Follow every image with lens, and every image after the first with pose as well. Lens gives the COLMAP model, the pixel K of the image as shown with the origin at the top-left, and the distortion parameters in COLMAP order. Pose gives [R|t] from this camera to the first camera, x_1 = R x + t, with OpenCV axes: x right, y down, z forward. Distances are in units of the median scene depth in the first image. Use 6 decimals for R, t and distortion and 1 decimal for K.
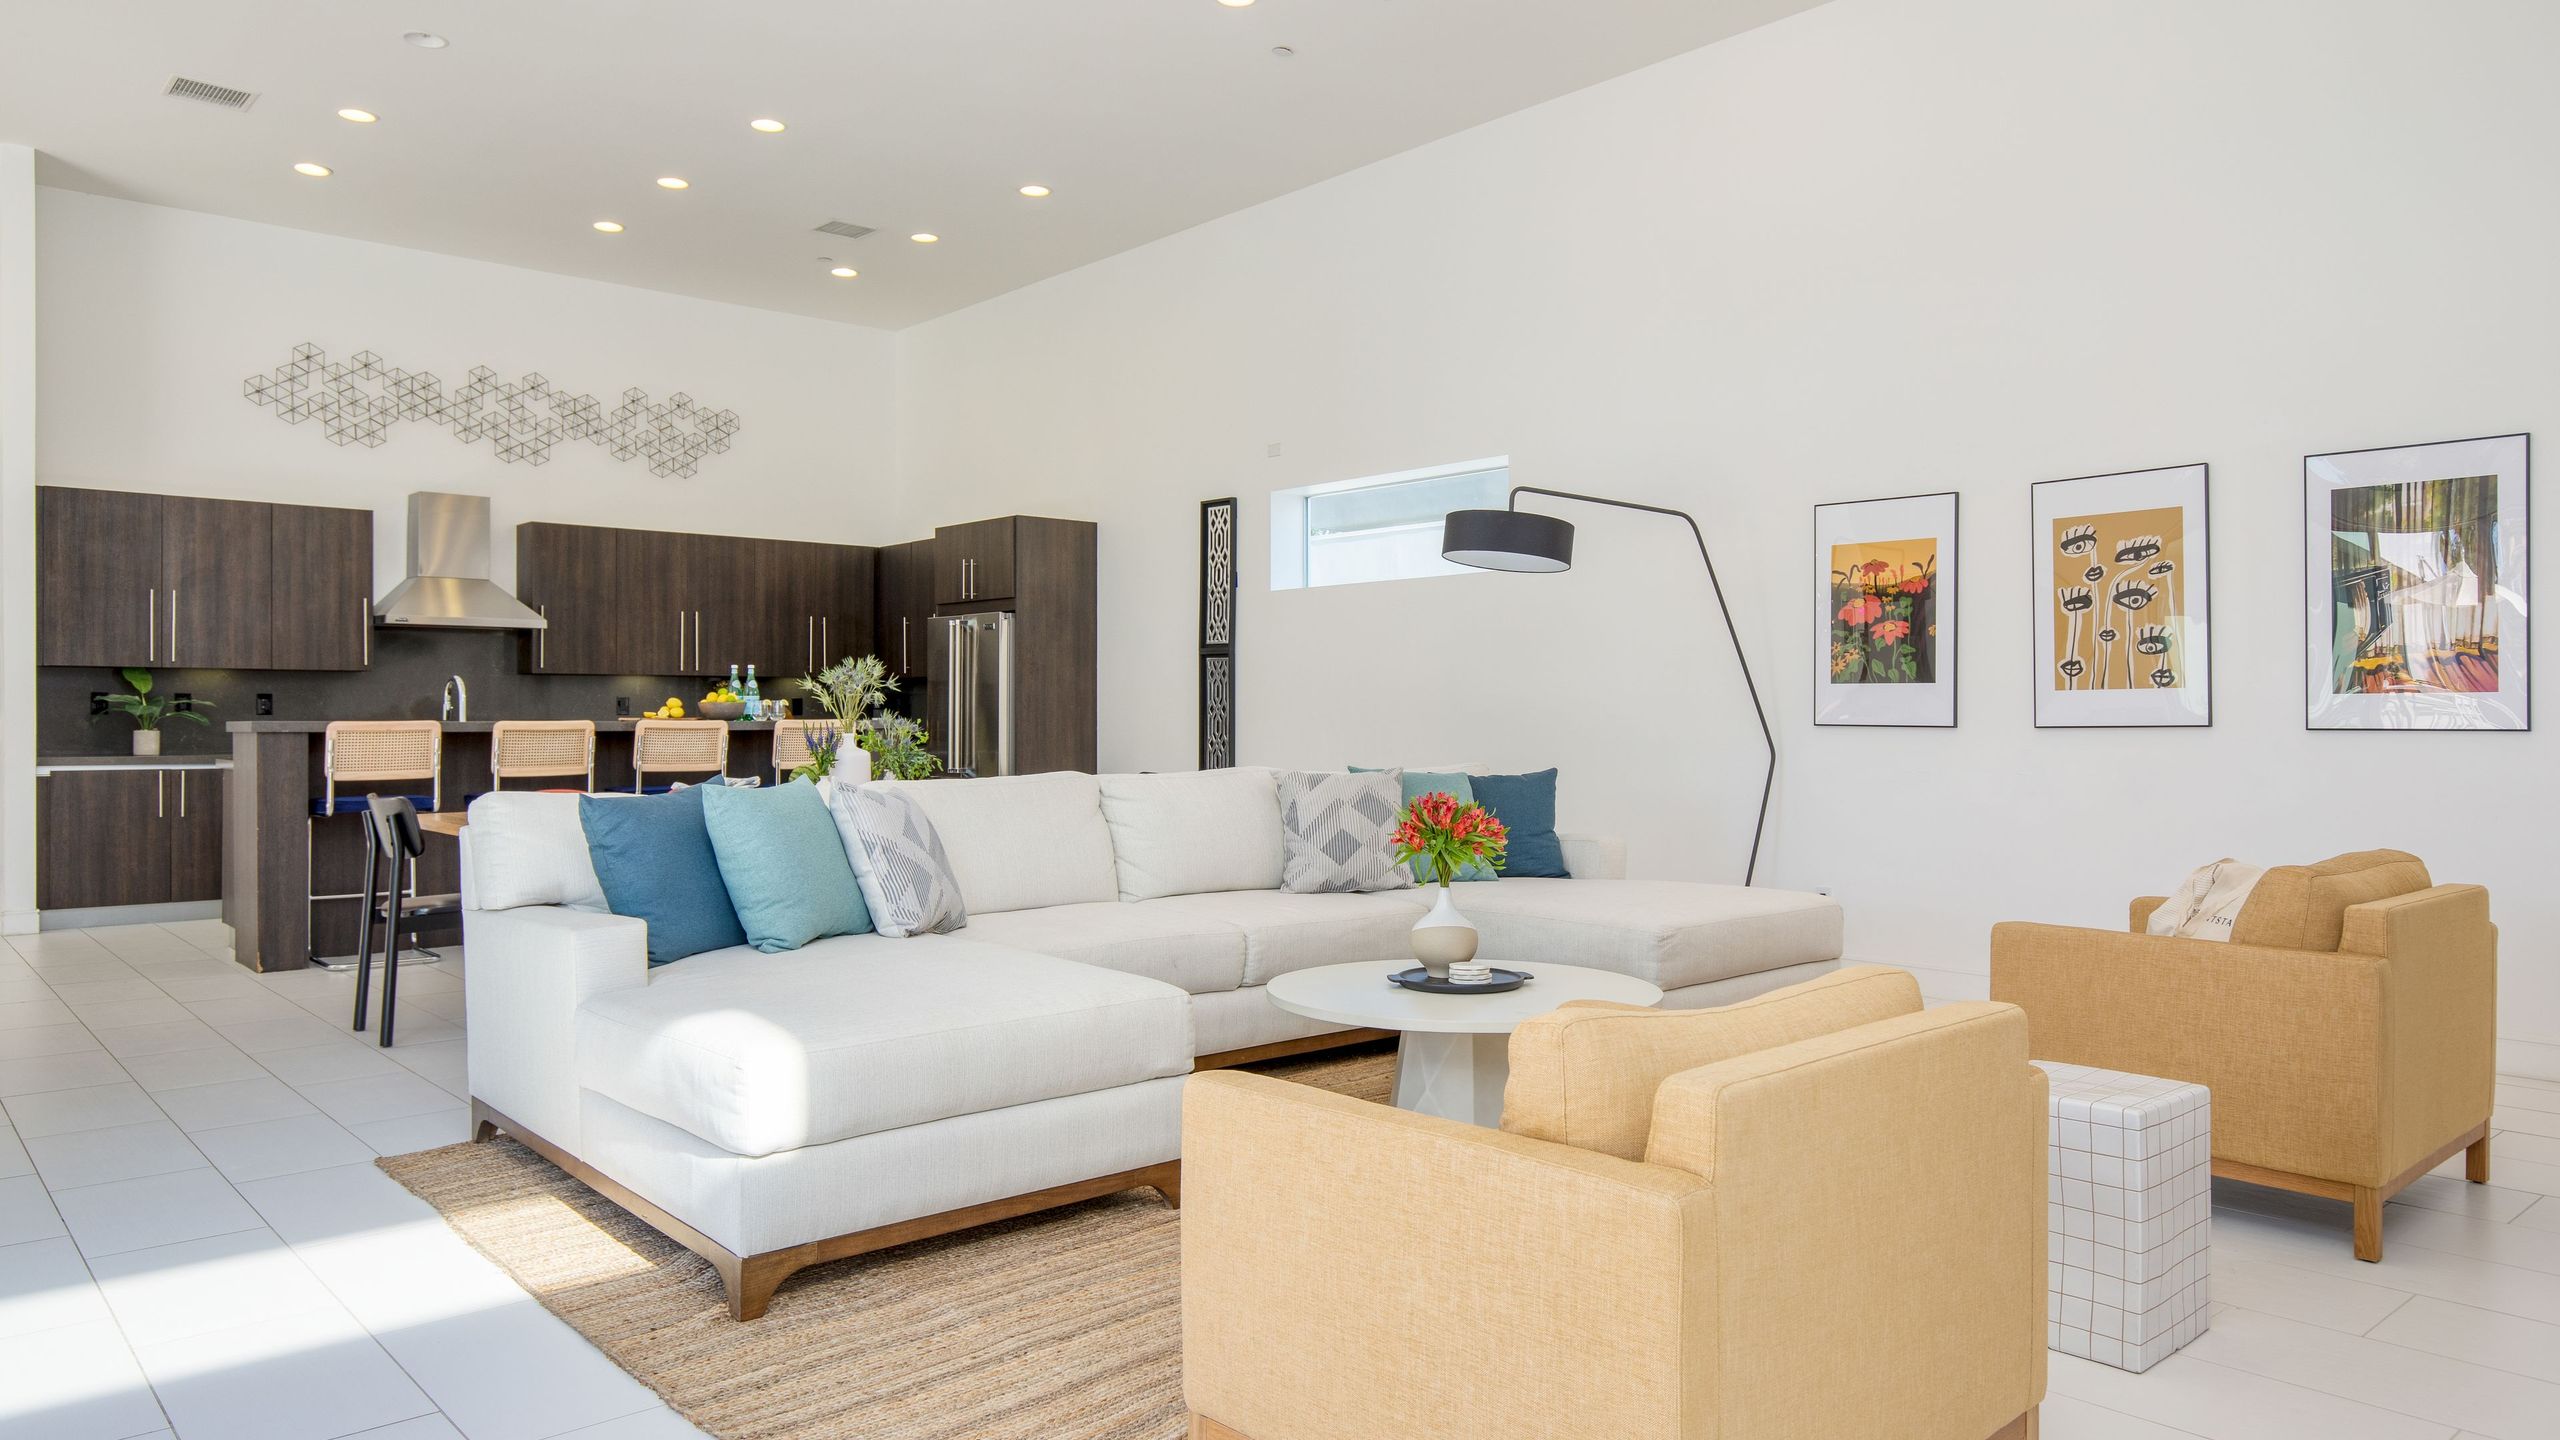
lens RADIAL K [[1629.2, 0, 1283.4], [0, 1629.2, 714.0], [0, 0, 1]] dist [-0.003823, 0.000416]
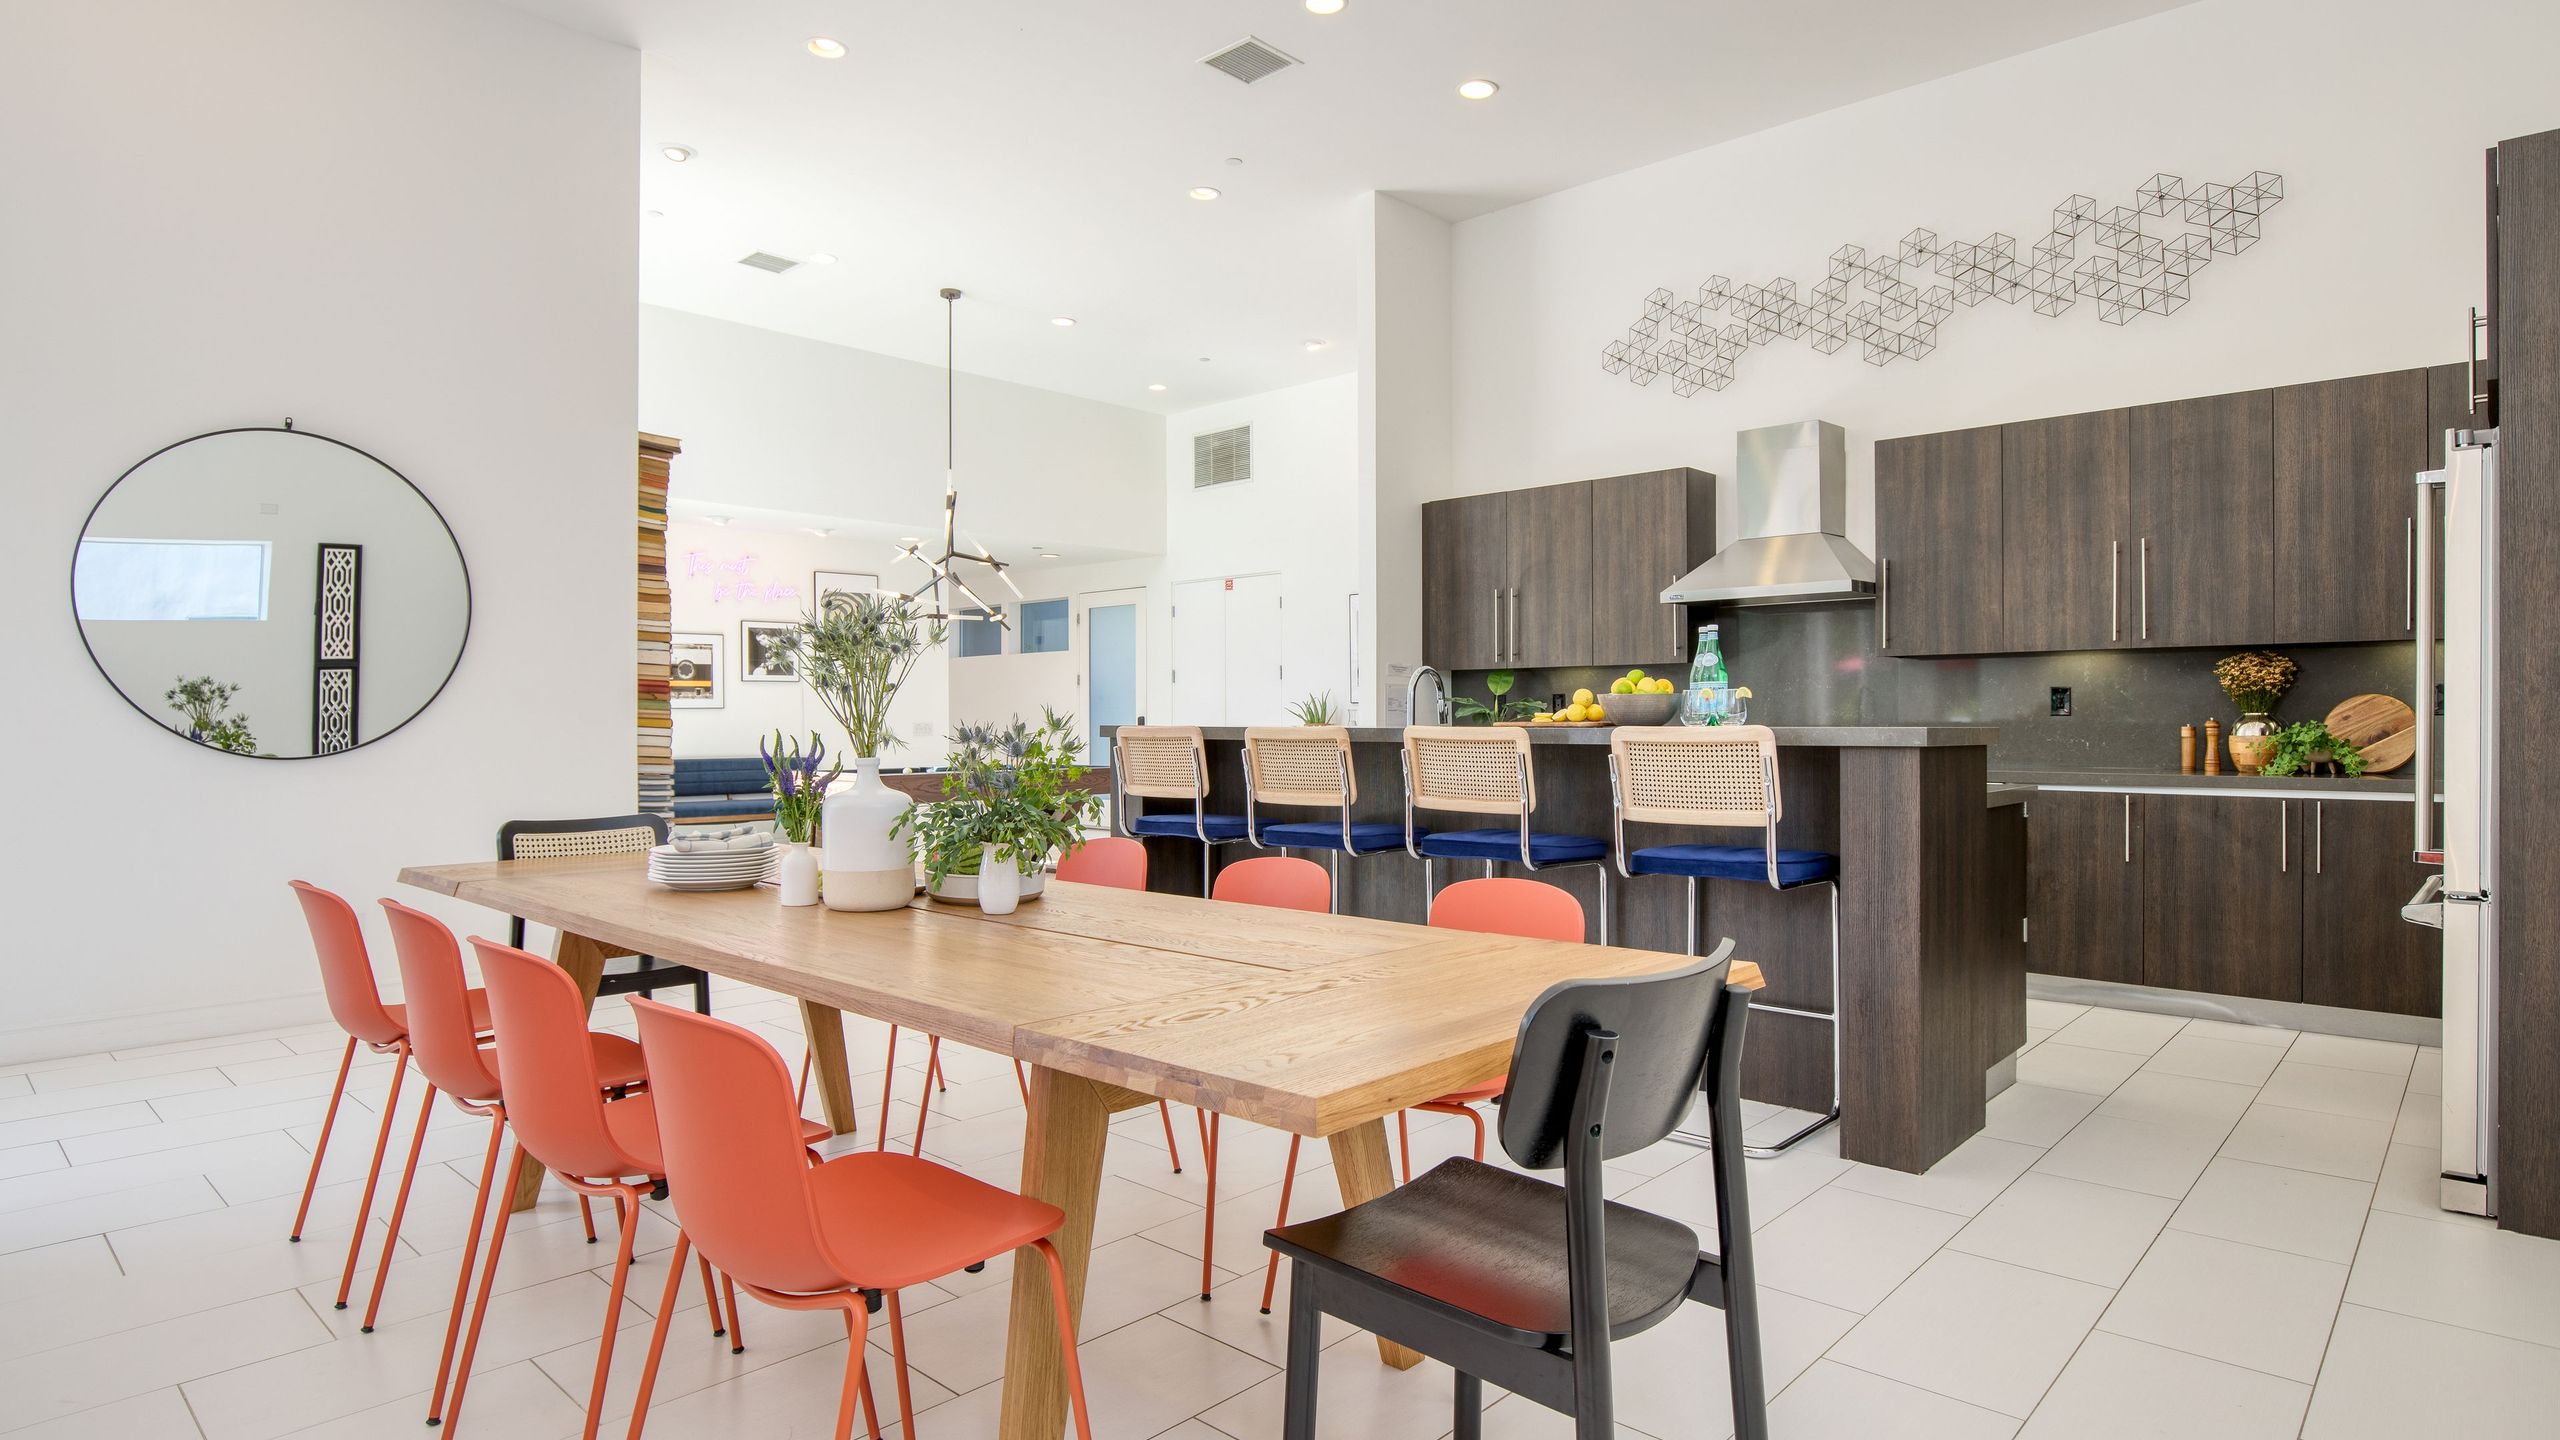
lens RADIAL K [[1387.0, 0, 1288.9], [0, 1387.0, 719.2], [0, 0, 1]] dist [-0.018772, -0.000767]
pose [[0.088916, 0.000006, -0.996039, 0.124821], [0.002418, 0.999997, 0.000222, 0.001269], [0.996036, -0.002428, 0.088915, 0.786686]]
